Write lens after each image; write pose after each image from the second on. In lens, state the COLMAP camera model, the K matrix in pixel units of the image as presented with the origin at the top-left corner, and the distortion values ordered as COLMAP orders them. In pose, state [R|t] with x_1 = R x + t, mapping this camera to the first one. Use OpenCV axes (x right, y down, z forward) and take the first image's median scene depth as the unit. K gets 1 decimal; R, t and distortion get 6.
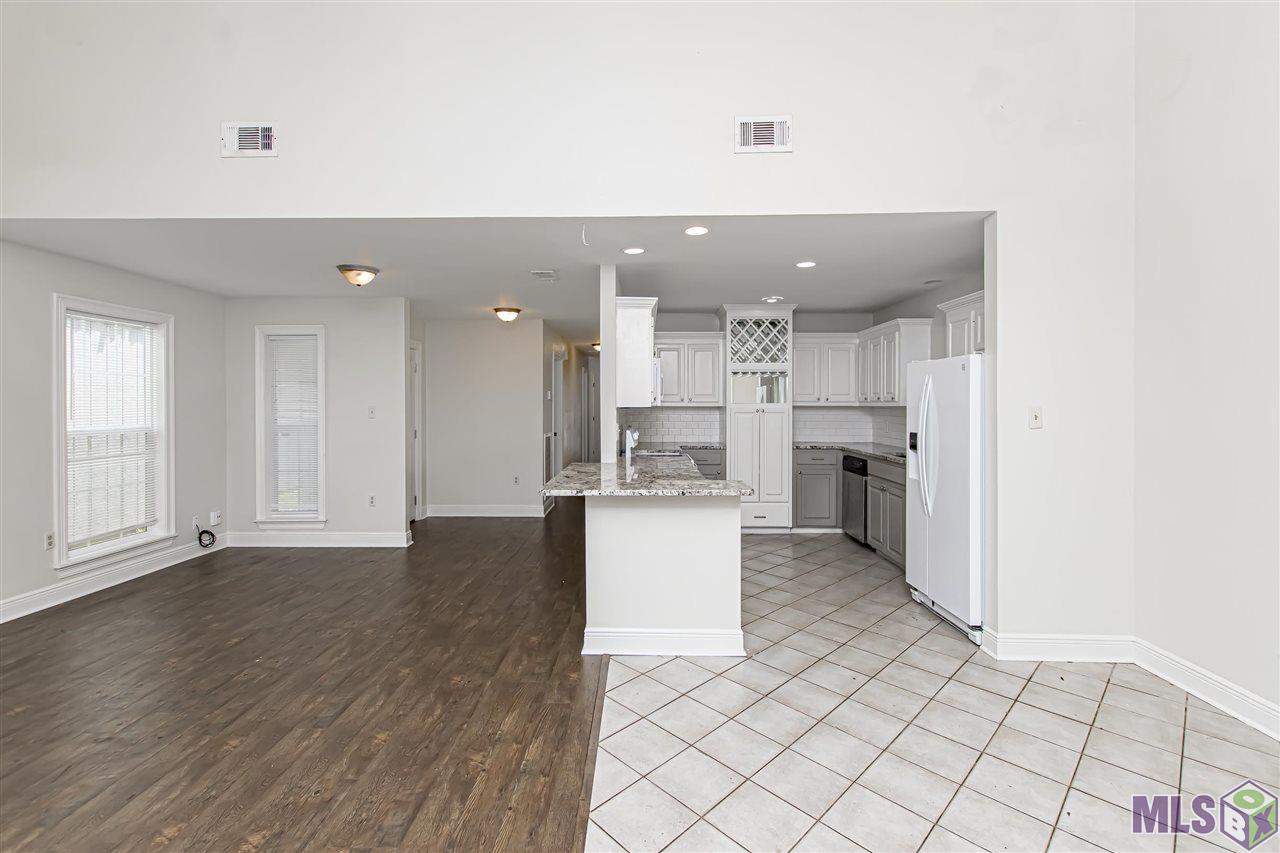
lens RADIAL K [[636.3, 0, 595.1], [0, 636.3, 407.8], [0, 0, 1]] dist [0.016107, -0.002811]
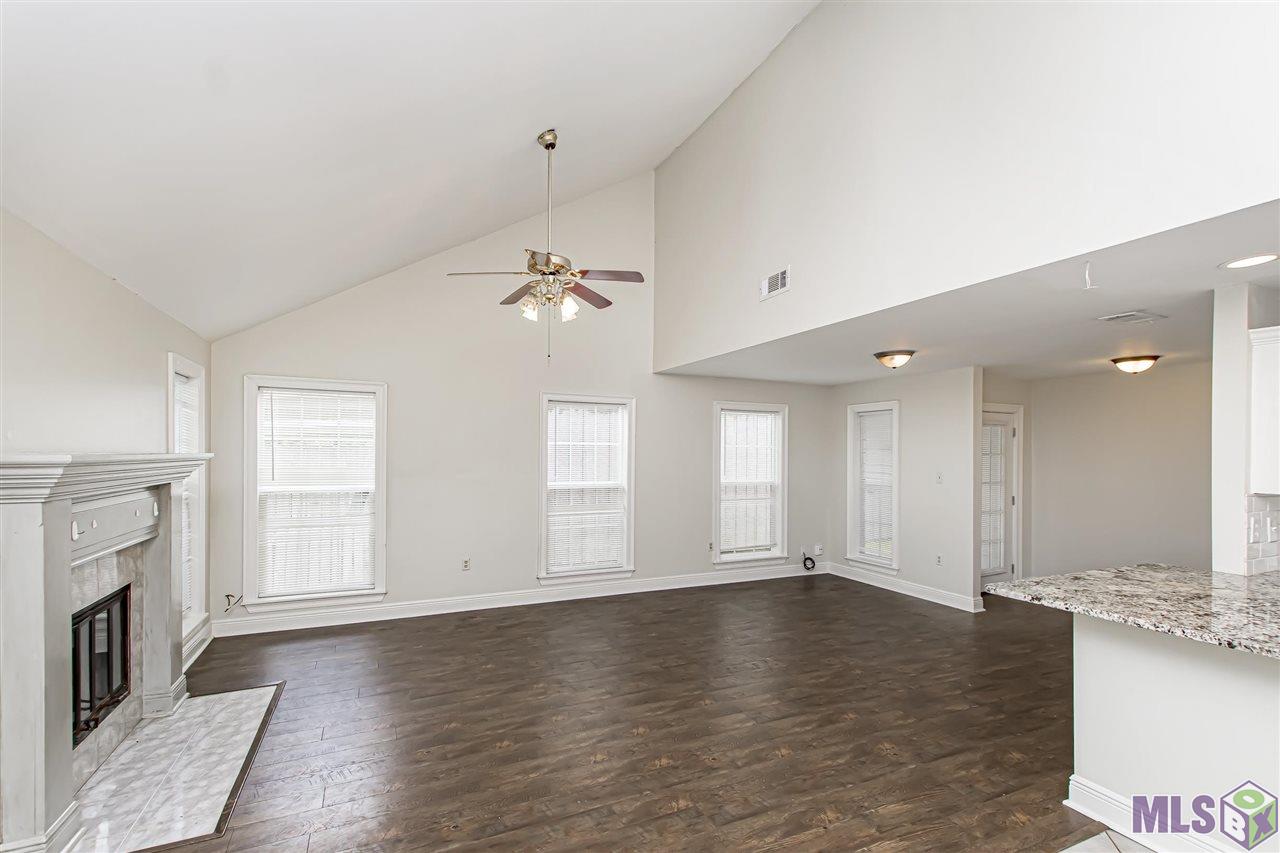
lens RADIAL K [[499.6, 0, 586.0], [0, 499.6, 455.3], [0, 0, 1]] dist [0.010829, 0.000433]
pose [[0.423798, 0.005698, -0.905739, 0.220714], [-0.012062, 0.999927, 0.000646, -0.032567], [0.905676, 0.010652, 0.423836, 0.135047]]
